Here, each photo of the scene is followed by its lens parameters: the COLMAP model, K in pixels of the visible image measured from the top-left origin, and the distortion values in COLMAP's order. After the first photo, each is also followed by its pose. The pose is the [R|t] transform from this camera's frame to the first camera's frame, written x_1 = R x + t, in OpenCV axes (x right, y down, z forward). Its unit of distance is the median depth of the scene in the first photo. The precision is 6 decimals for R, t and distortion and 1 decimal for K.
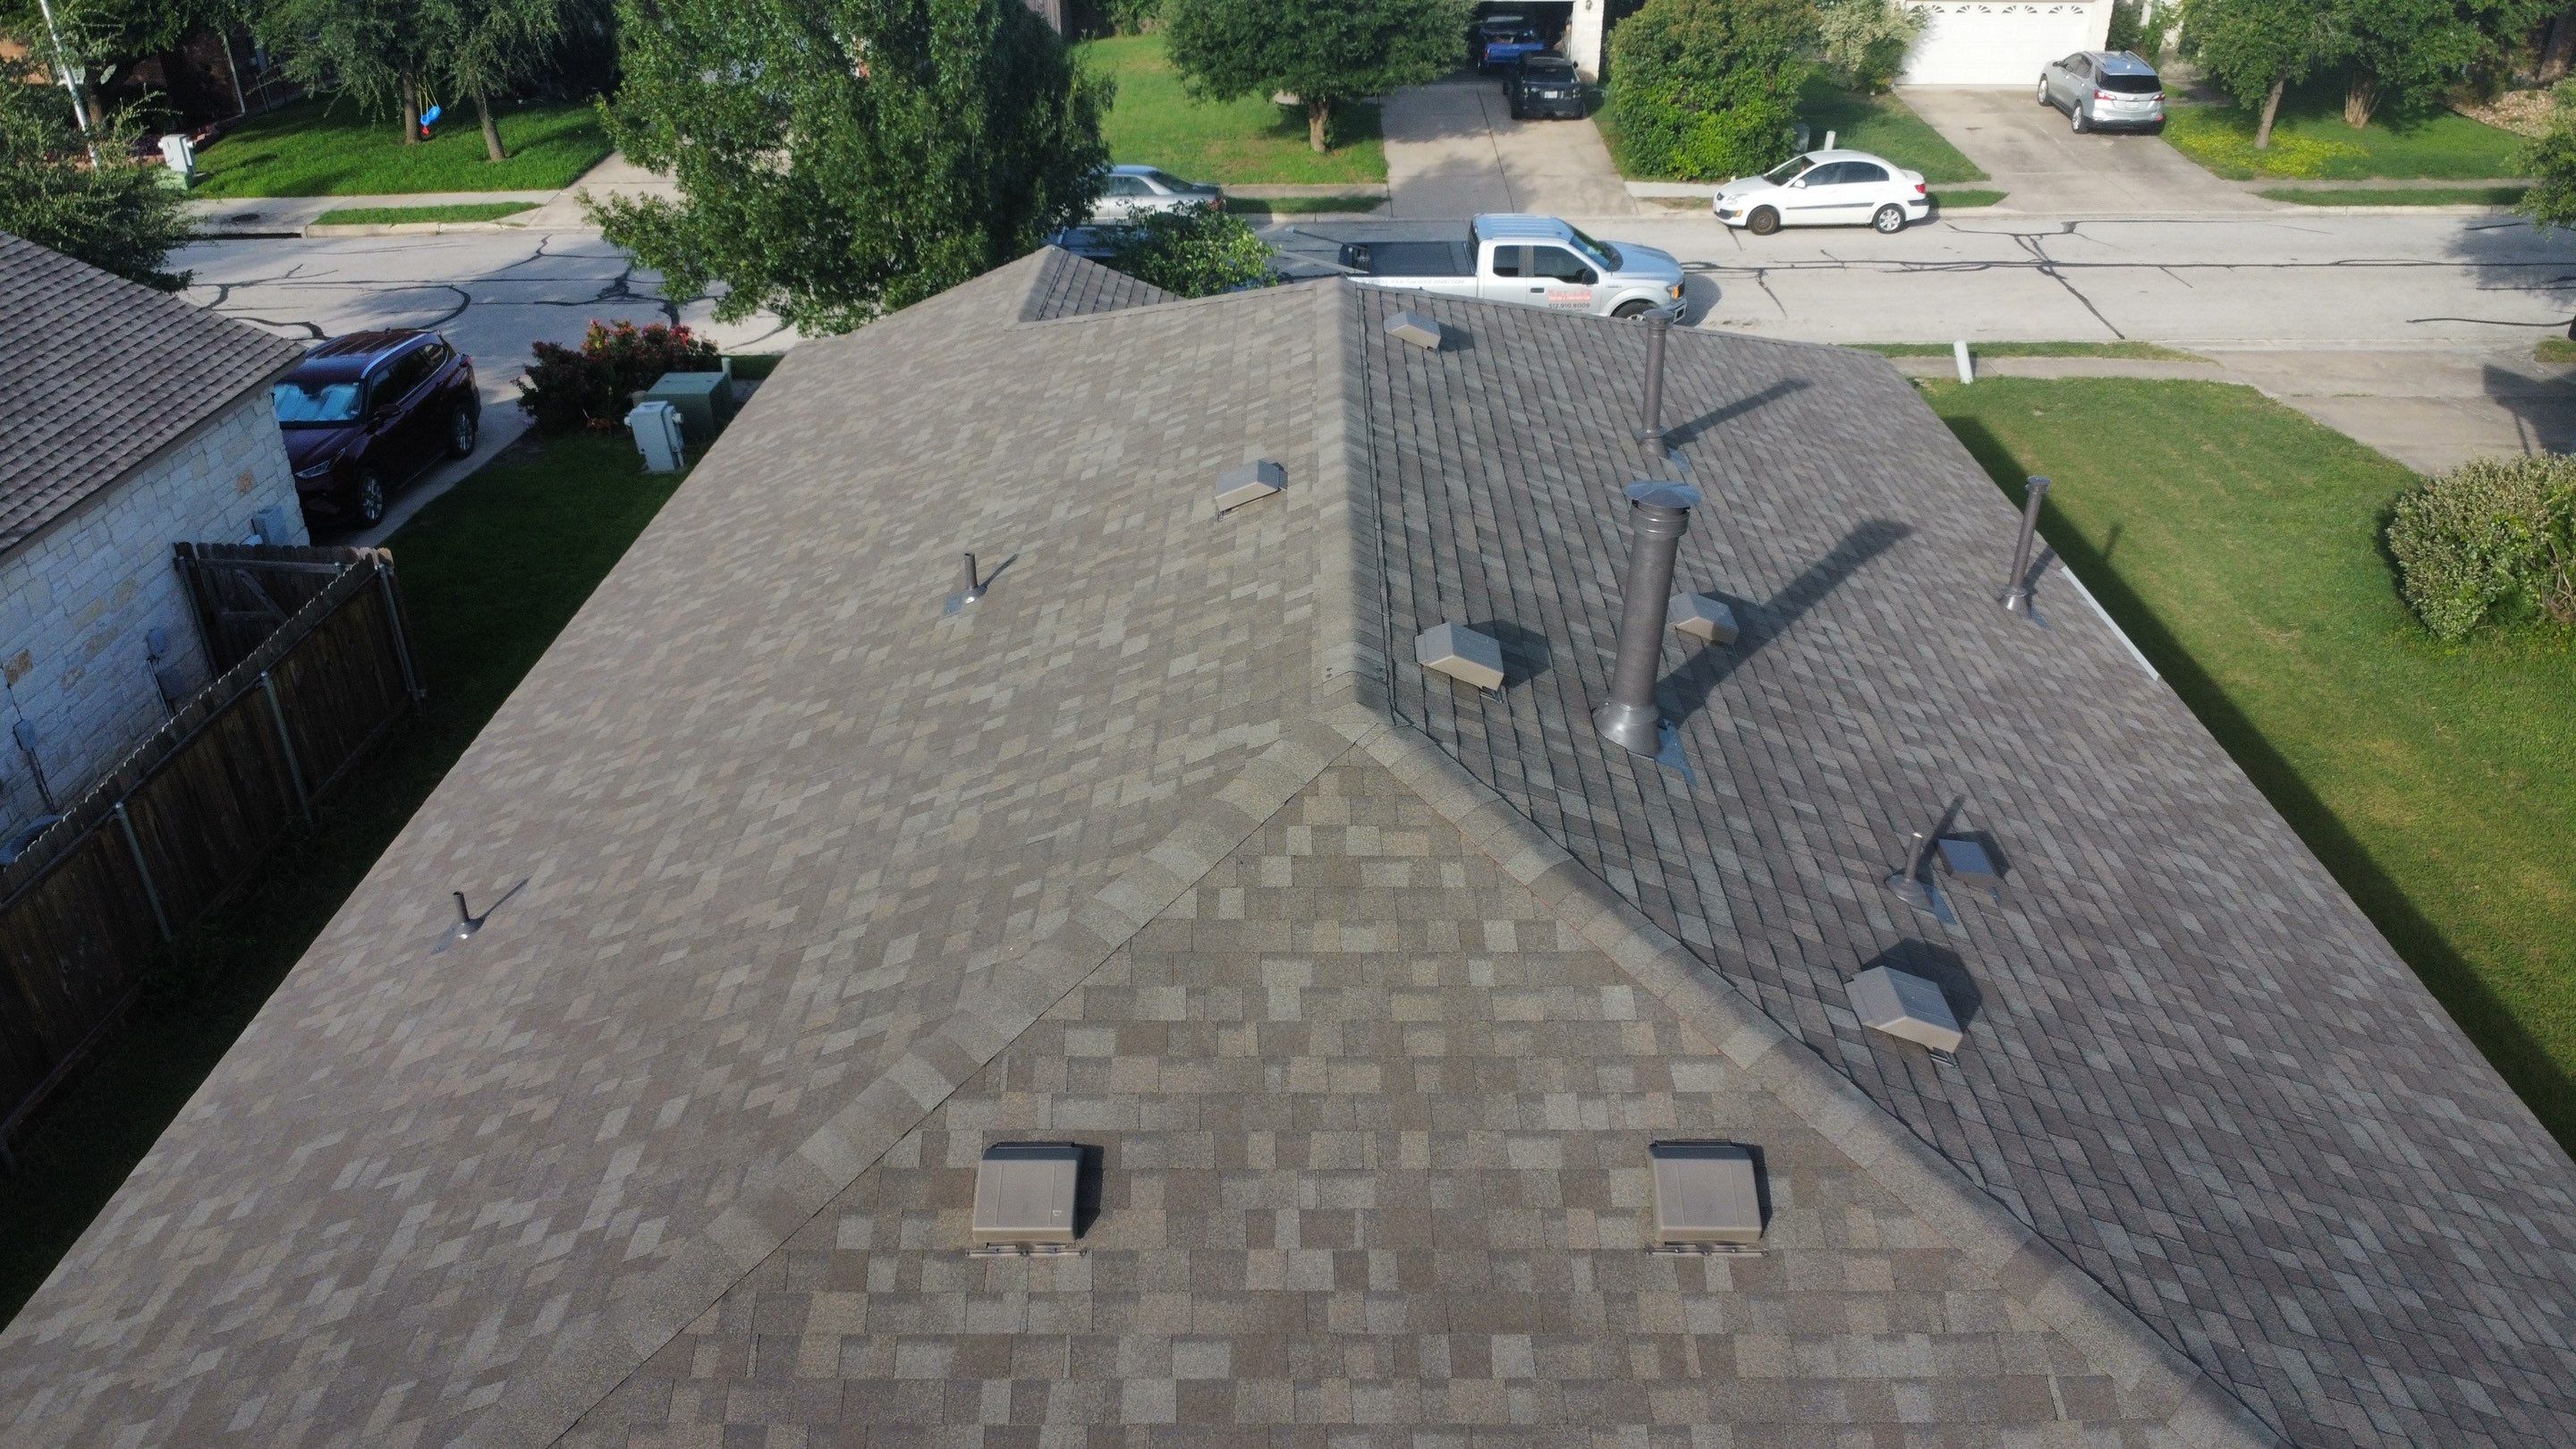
lens RADIAL K [[1873.2, 0, 1291.2], [0, 1873.2, 720.8], [0, 0, 1]] dist [-0.022671, -0.022340]
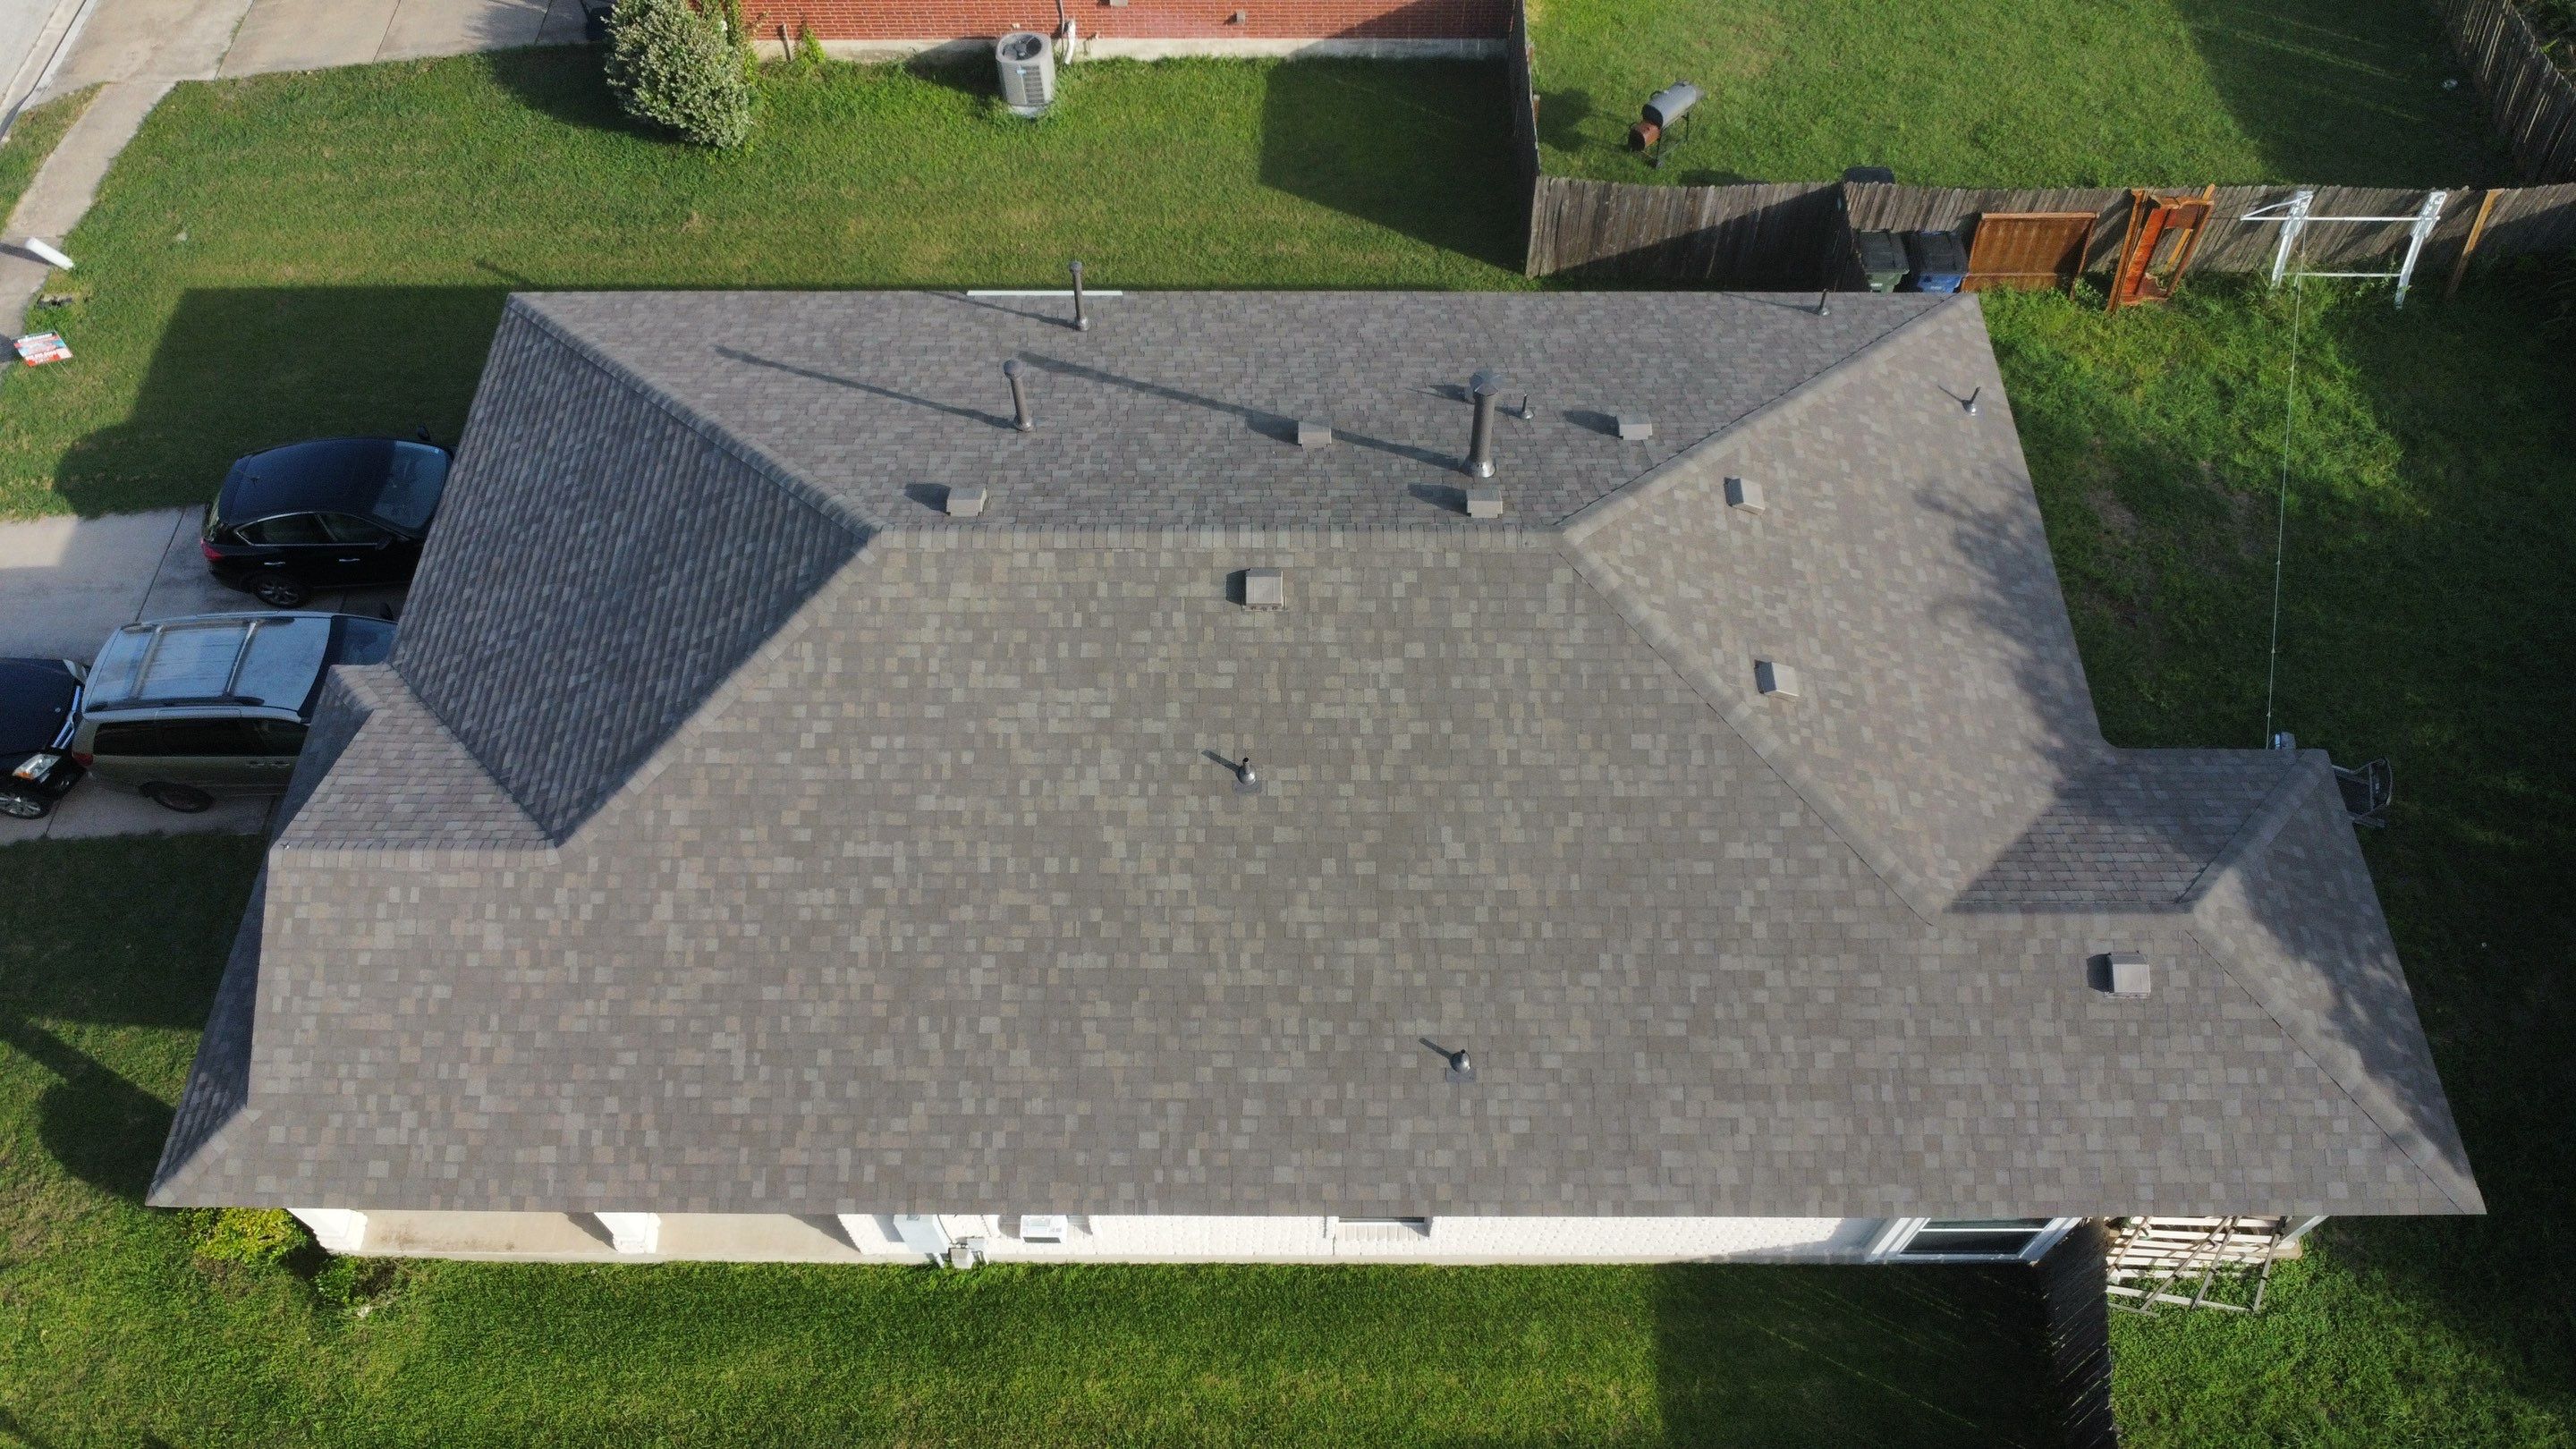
lens RADIAL K [[1873.2, 0, 1291.2], [0, 1873.2, 720.8], [0, 0, 1]] dist [-0.022671, -0.022340]
pose [[-0.006685, -0.827973, 0.560728, -1.035589], [0.481667, 0.488738, 0.727414, -1.242236], [-0.876329, 0.274948, 0.395540, 0.326469]]
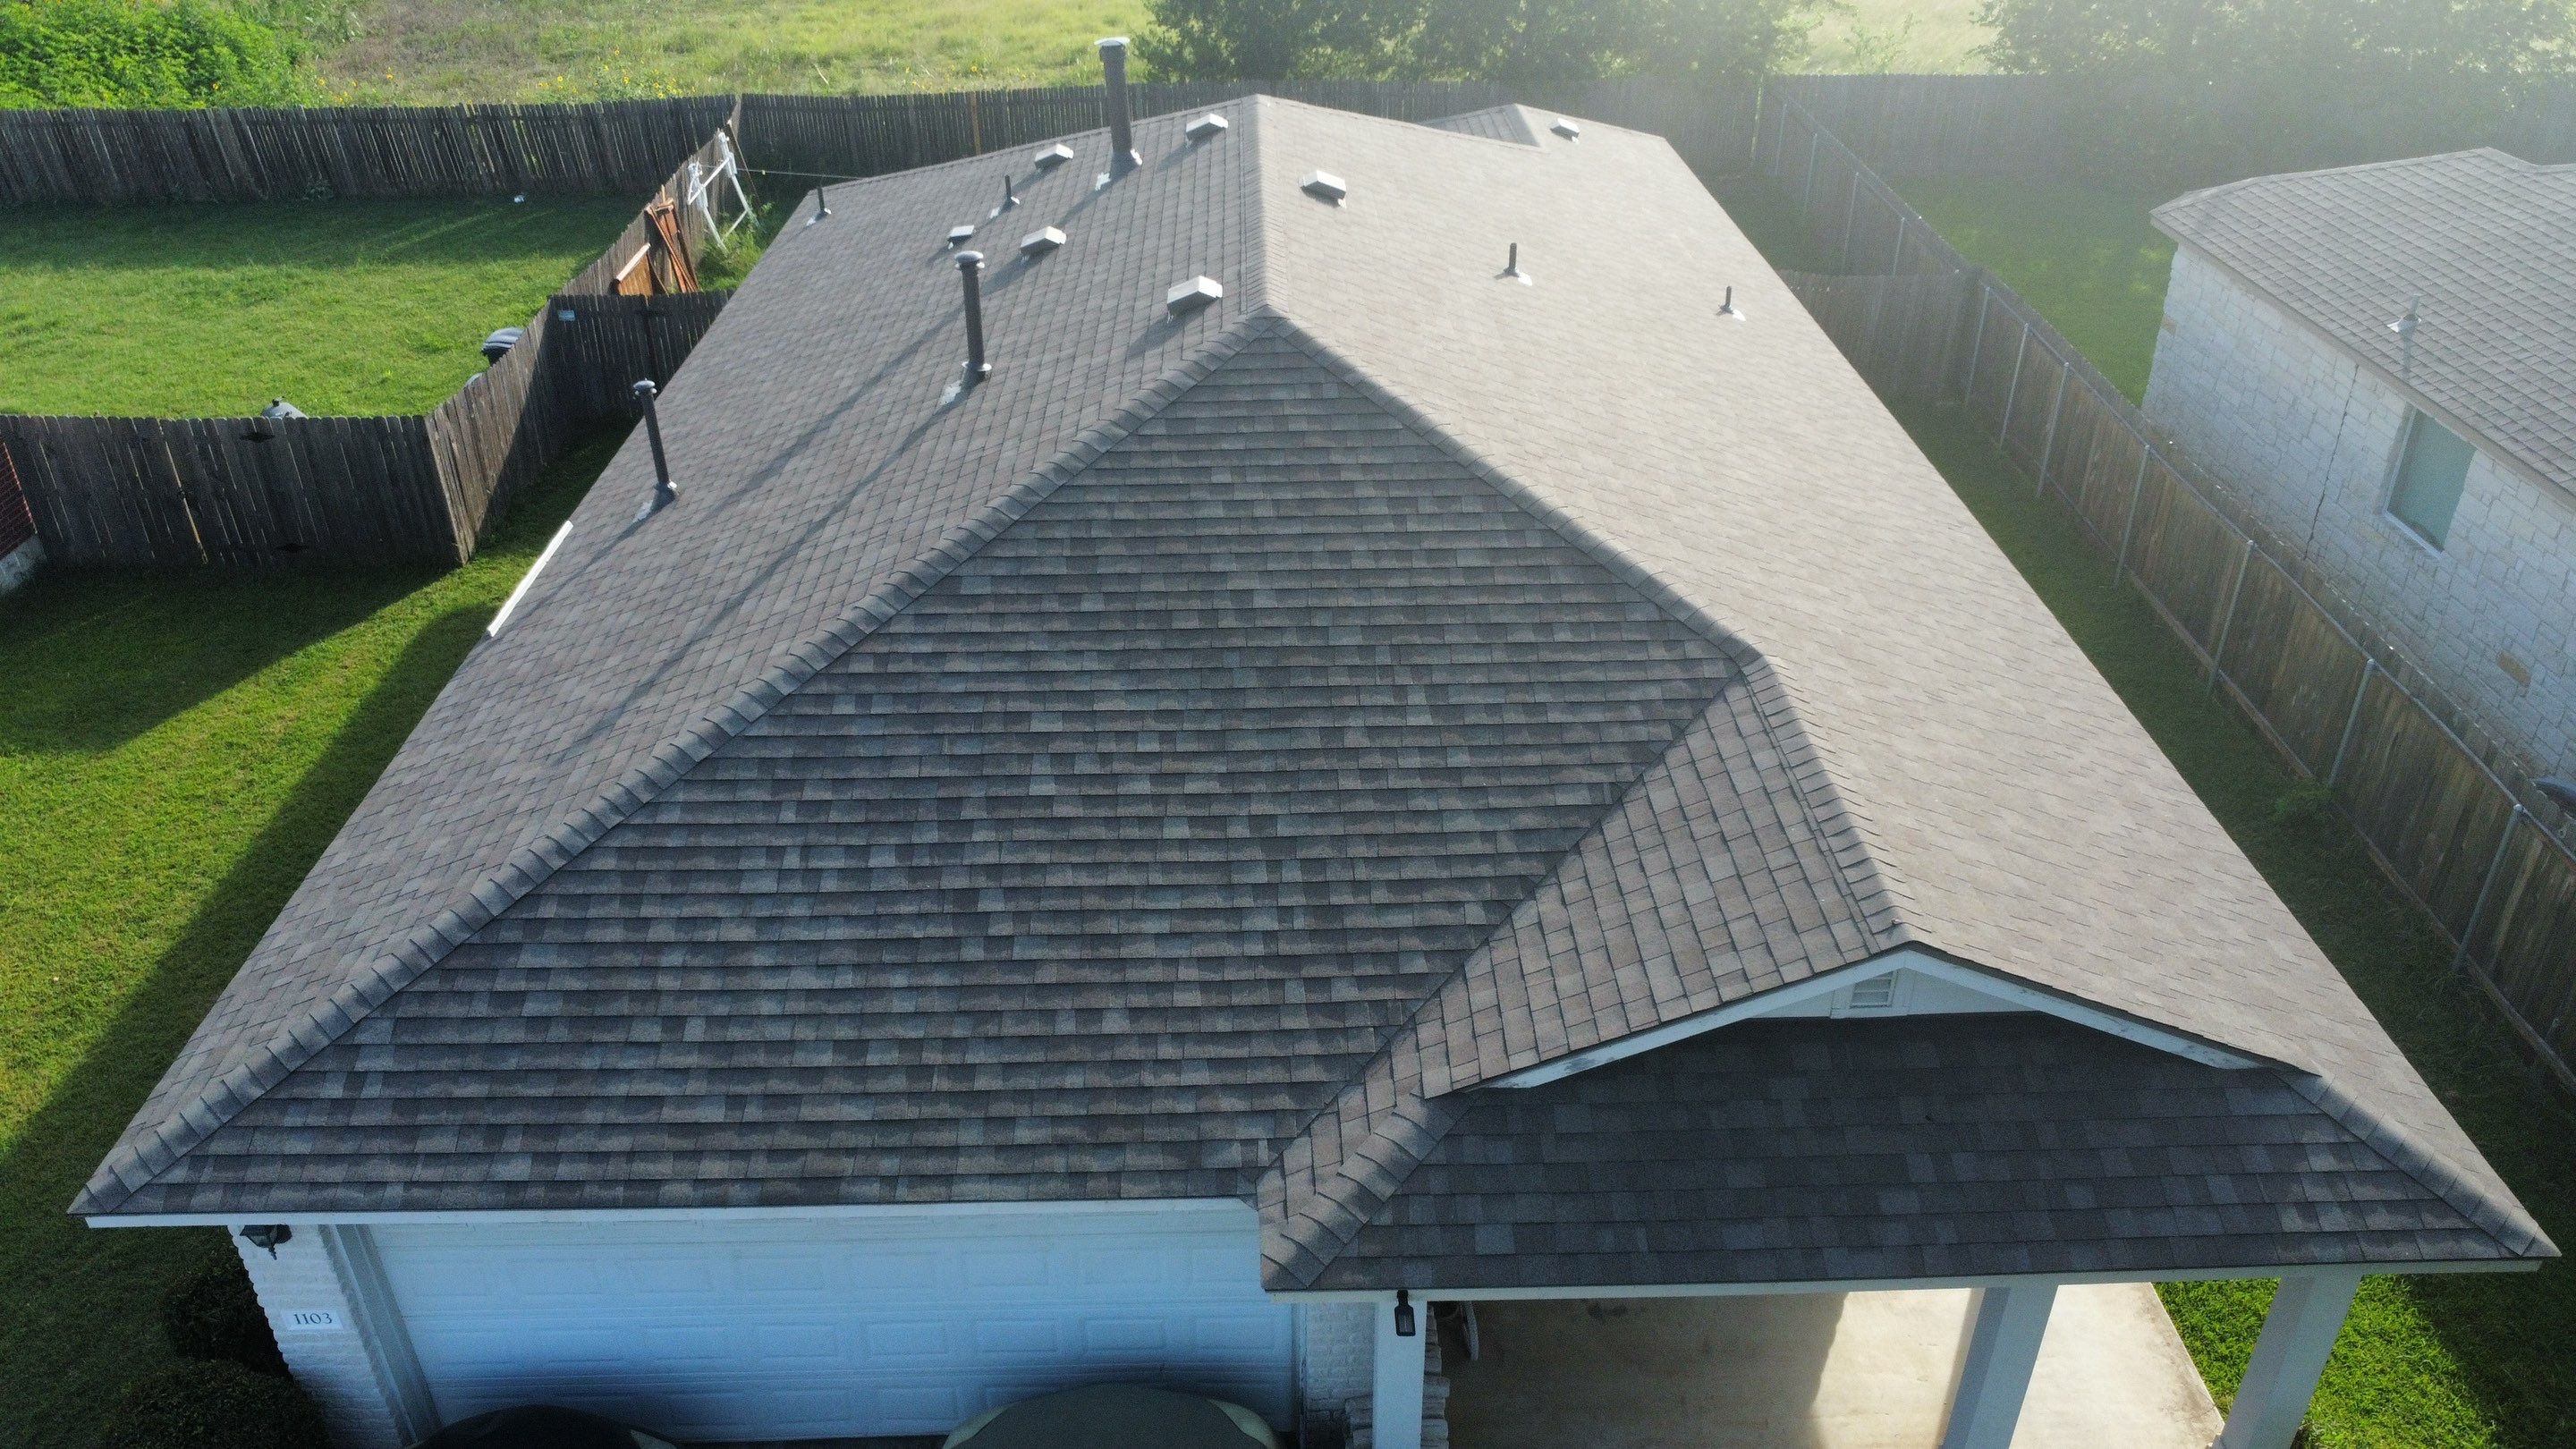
lens RADIAL K [[1873.2, 0, 1291.2], [0, 1873.2, 720.8], [0, 0, 1]] dist [-0.022671, -0.022340]
pose [[-0.999265, 0.029716, -0.024229, 0.052135], [-0.005680, 0.510235, 0.860016, -1.169839], [0.037919, 0.859521, -0.509691, 2.072157]]
